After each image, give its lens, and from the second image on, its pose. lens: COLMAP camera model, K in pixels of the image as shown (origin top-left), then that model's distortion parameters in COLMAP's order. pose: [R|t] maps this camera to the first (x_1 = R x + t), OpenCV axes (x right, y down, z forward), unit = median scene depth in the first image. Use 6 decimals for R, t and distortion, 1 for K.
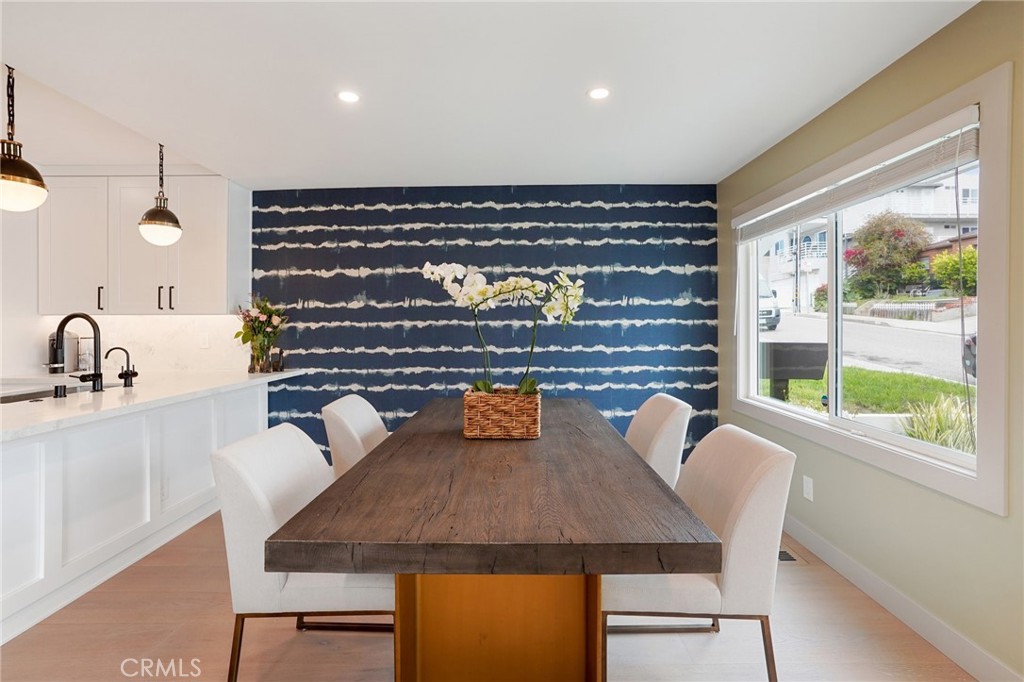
lens RADIAL K [[471.9, 0, 524.7], [0, 471.9, 332.6], [0, 0, 1]] dist [-0.041106, 0.007676]
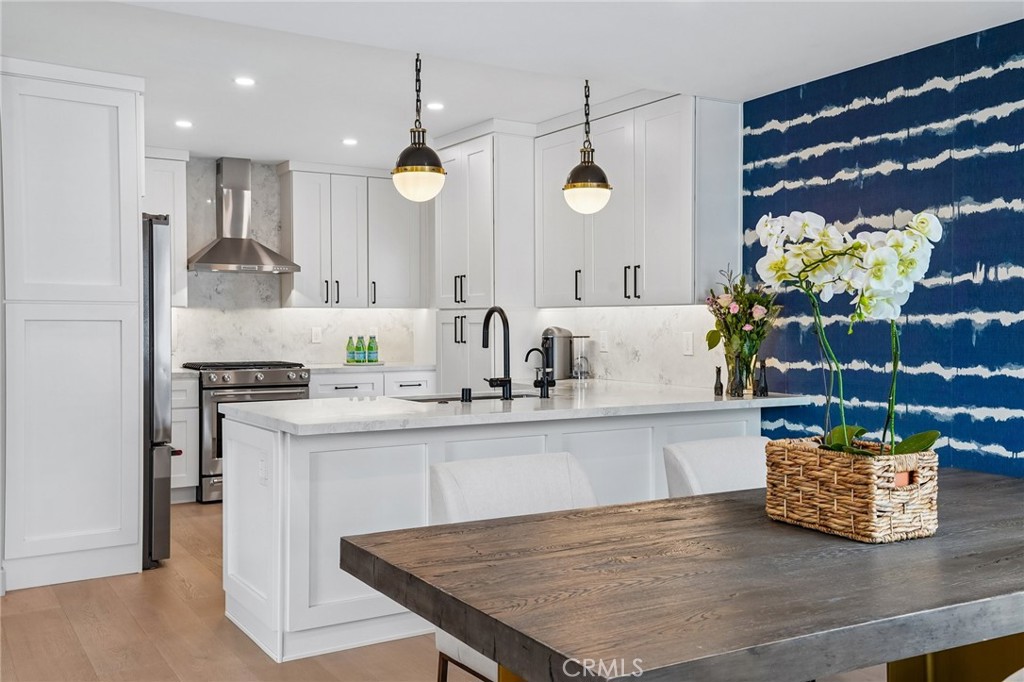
lens RADIAL K [[1067.6, 0, 515.4], [0, 1067.6, 338.8], [0, 0, 1]] dist [0.183175, 0.000000]
pose [[0.515111, 0.015604, -0.856981, 0.490786], [-0.011047, 0.999872, 0.011565, -0.004607], [0.857052, 0.003509, 0.515218, 0.000223]]
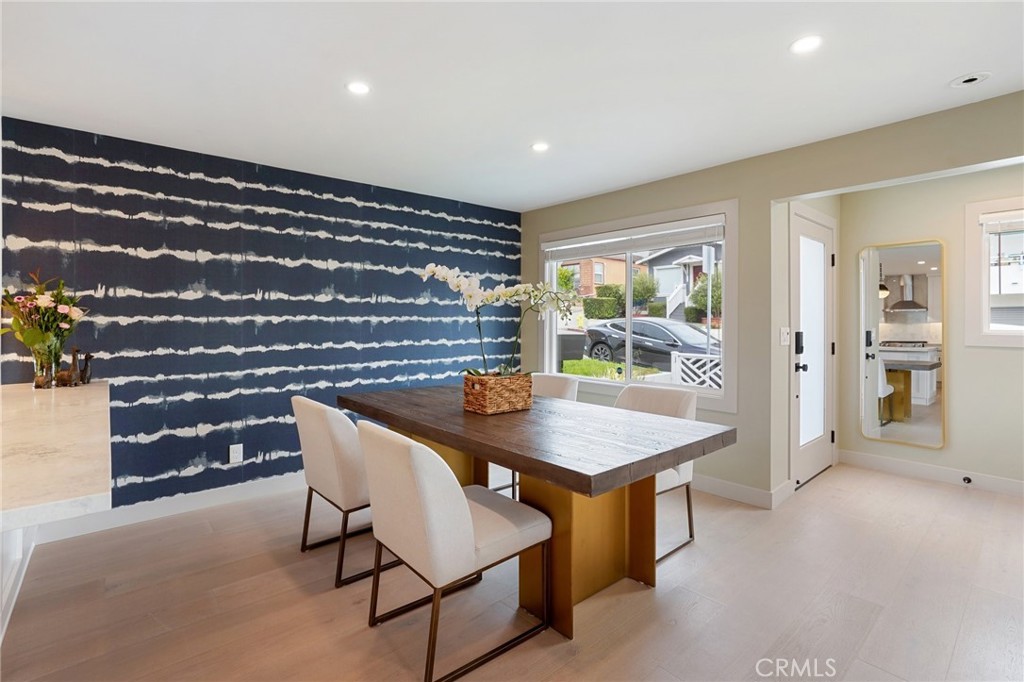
lens RADIAL K [[471.9, 0, 530.0], [0, 471.9, 324.0], [0, 0, 1]] dist [-0.041106, 0.007676]
pose [[0.741673, -0.000724, 0.670761, -0.467590], [0.008589, 0.999928, -0.008418, 0.002167], [-0.670706, 0.012005, 0.741626, 0.012321]]
